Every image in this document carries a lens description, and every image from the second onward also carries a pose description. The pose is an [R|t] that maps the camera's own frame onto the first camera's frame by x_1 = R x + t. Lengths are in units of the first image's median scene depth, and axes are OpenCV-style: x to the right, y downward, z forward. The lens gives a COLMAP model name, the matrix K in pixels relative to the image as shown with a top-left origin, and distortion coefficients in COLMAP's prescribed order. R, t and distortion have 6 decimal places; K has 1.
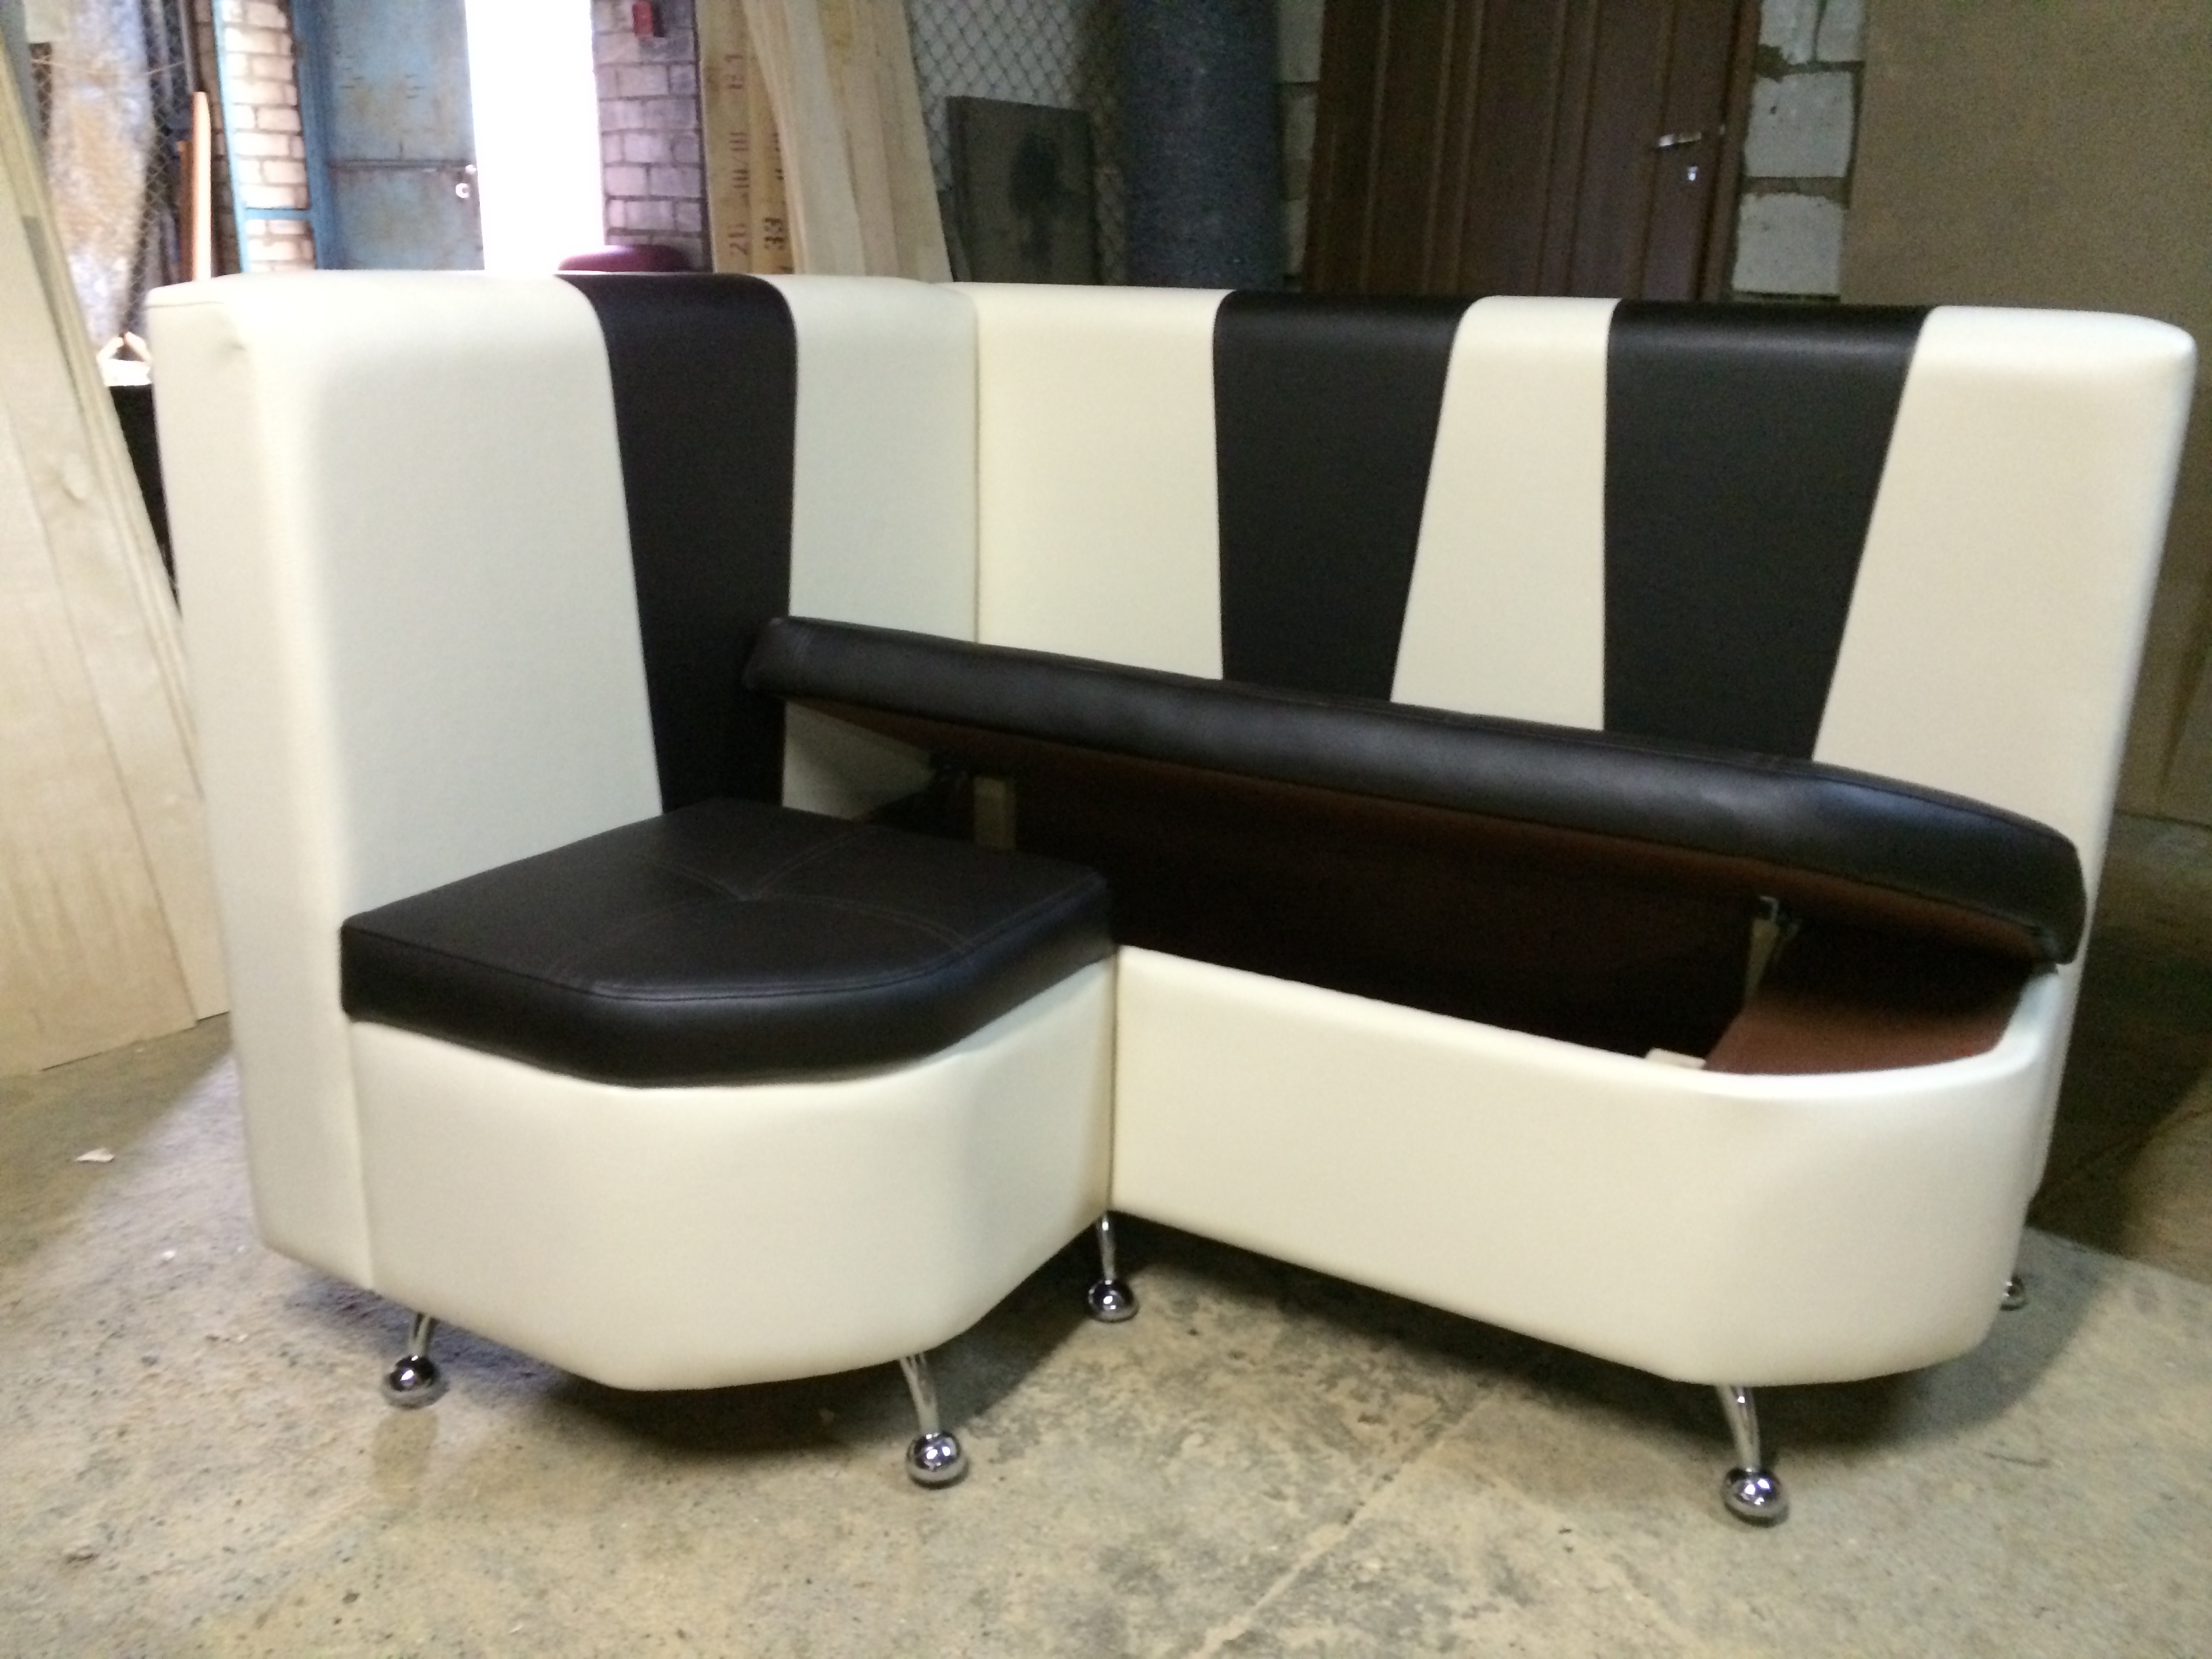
lens RADIAL K [[1904.6, 0, 1106.0], [0, 1904.6, 829.5], [0, 0, 1]] dist [0.096228, -0.136476]
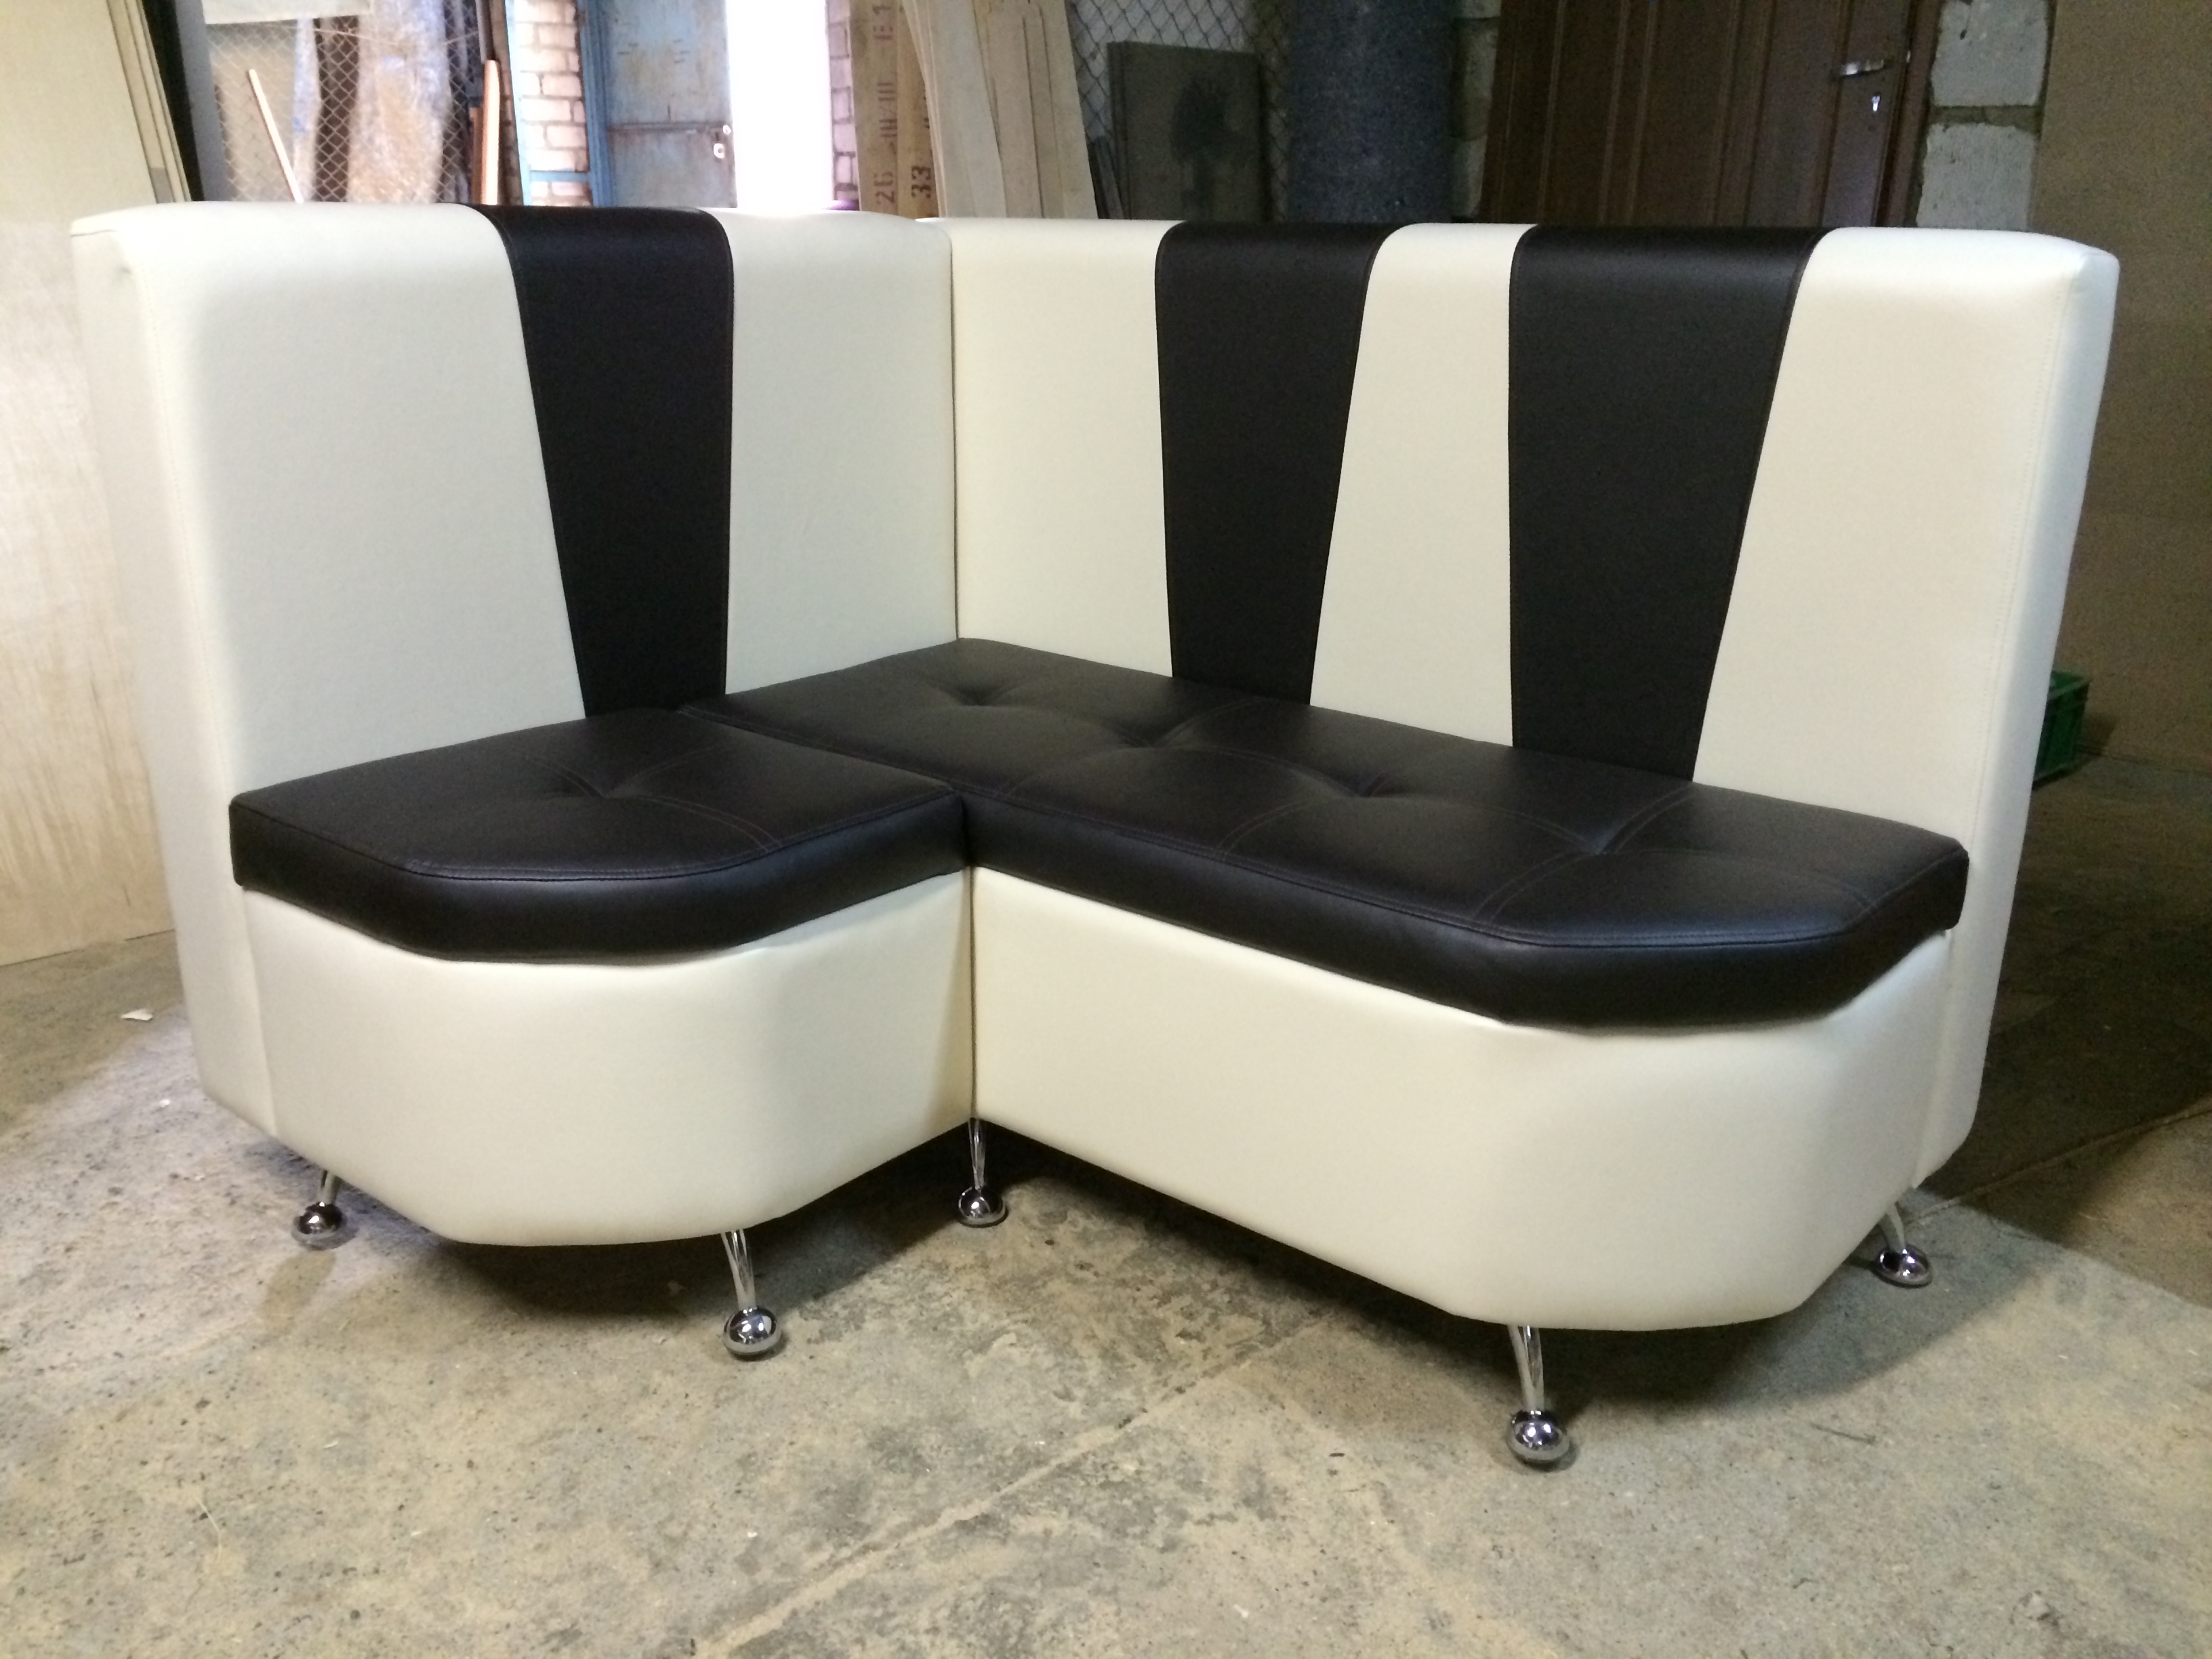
lens RADIAL K [[1918.4, 0, 1106.0], [0, 1918.4, 829.5], [0, 0, 1]] dist [0.098858, -0.148493]
pose [[0.984709, 0.042978, -0.168822, 0.256195], [-0.040113, 0.998988, 0.020347, 0.021352], [0.169526, -0.013264, 0.985437, -0.007237]]
